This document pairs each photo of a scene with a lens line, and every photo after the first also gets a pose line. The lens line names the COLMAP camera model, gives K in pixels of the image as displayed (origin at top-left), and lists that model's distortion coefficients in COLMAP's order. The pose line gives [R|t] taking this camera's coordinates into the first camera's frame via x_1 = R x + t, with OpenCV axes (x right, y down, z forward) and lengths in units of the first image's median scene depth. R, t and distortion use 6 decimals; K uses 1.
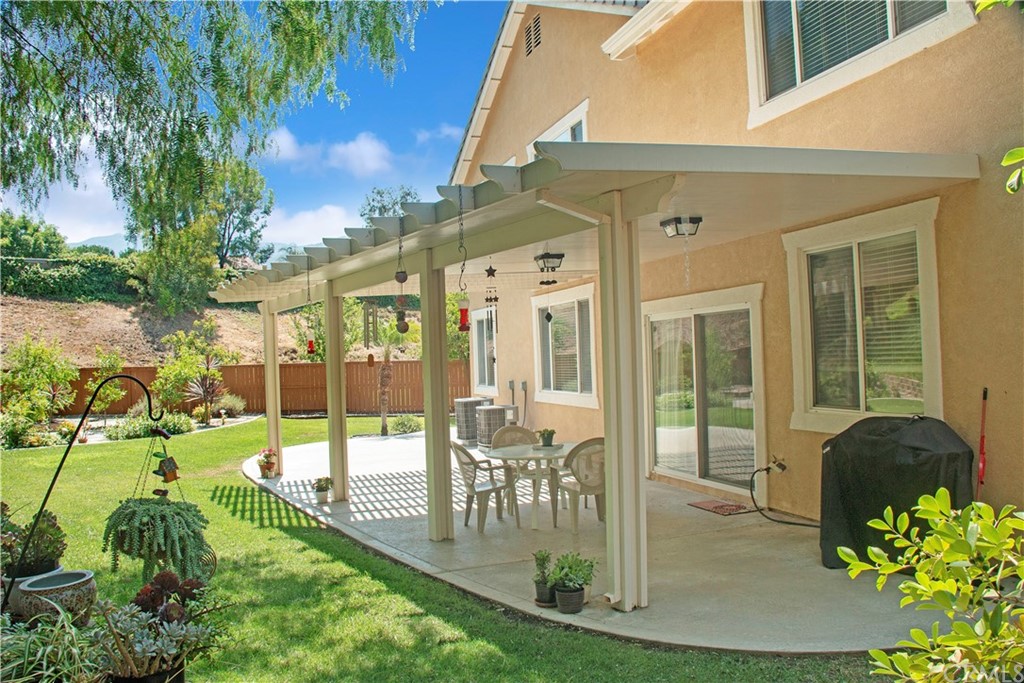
lens RADIAL K [[922.0, 0, 512.0], [0, 922.0, 341.5], [0, 0, 1]] dist [-0.183272, 0.227773]
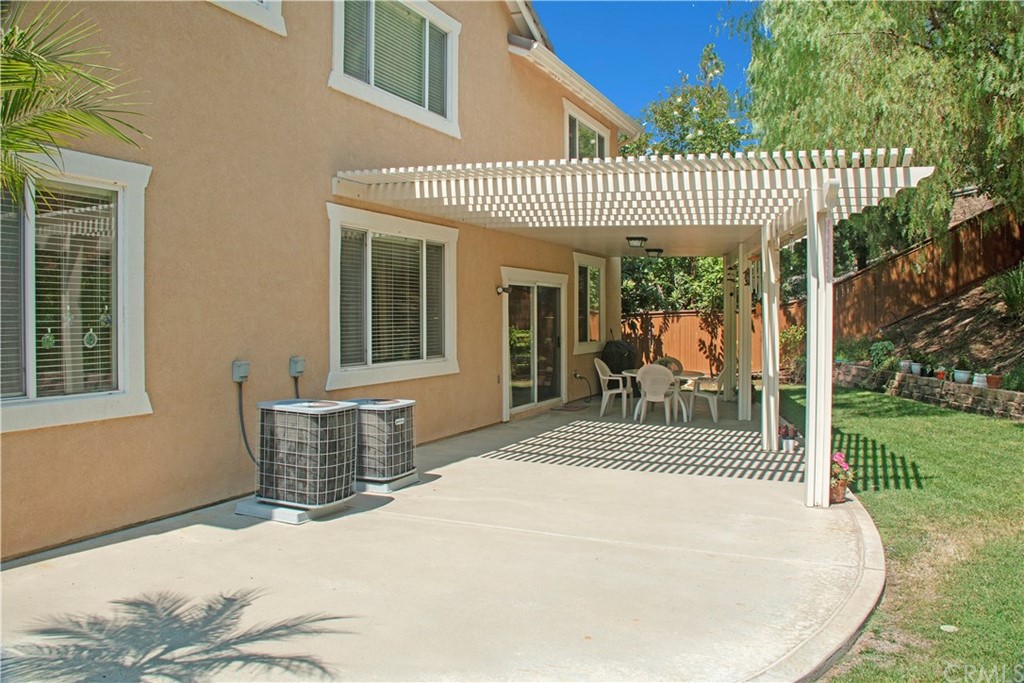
lens RADIAL K [[922.0, 0, 512.0], [0, 922.0, 341.5], [0, 0, 1]] dist [-0.183272, 0.227773]
pose [[-0.795194, 0.019892, 0.606029, -0.099958], [0.020071, 0.999778, -0.006479, 0.010657], [-0.606023, 0.007012, -0.795416, 0.348551]]
